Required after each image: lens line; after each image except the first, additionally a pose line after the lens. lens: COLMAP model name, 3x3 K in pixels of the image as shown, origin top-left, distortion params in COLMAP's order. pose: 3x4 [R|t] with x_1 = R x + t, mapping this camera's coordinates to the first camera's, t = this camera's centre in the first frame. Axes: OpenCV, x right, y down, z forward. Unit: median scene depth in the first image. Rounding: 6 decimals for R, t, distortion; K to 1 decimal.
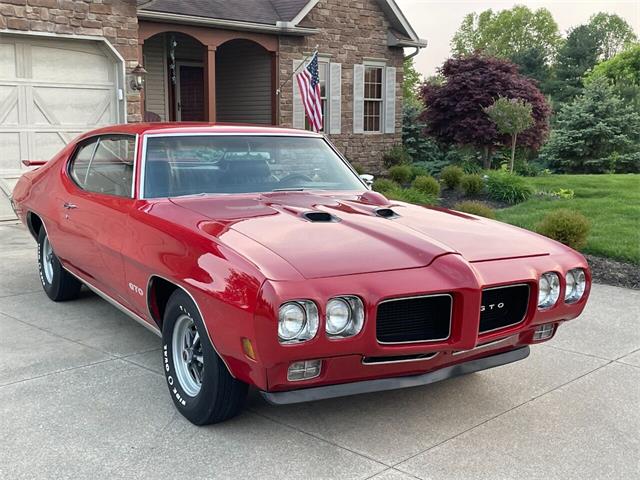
lens RADIAL K [[800.6, 0, 302.8], [0, 800.6, 229.6], [0, 0, 1]] dist [0.163966, -0.380871]
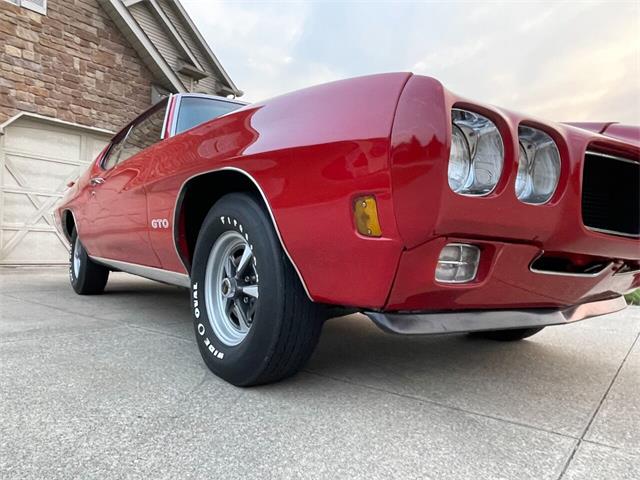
lens RADIAL K [[462.5, 0, 318.1], [0, 462.5, 241.5], [0, 0, 1]] dist [-0.000121, 0.000865]
pose [[0.992874, 0.027828, 0.115876, -0.083577], [-0.009785, 0.988107, -0.153456, 0.131389], [-0.118768, 0.151229, 0.981338, 0.431470]]
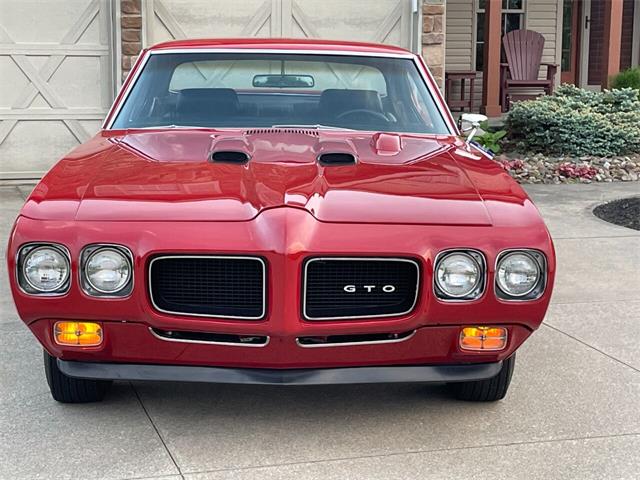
lens RADIAL K [[1256.3, 0, 304.7], [0, 1256.3, 238.7], [0, 0, 1]] dist [0.095141, 0.154774]
pose [[0.876370, 0.076602, -0.475507, 0.499552], [-0.069653, 0.997050, 0.032249, 0.013732], [0.476575, 0.004858, 0.879120, -0.004235]]
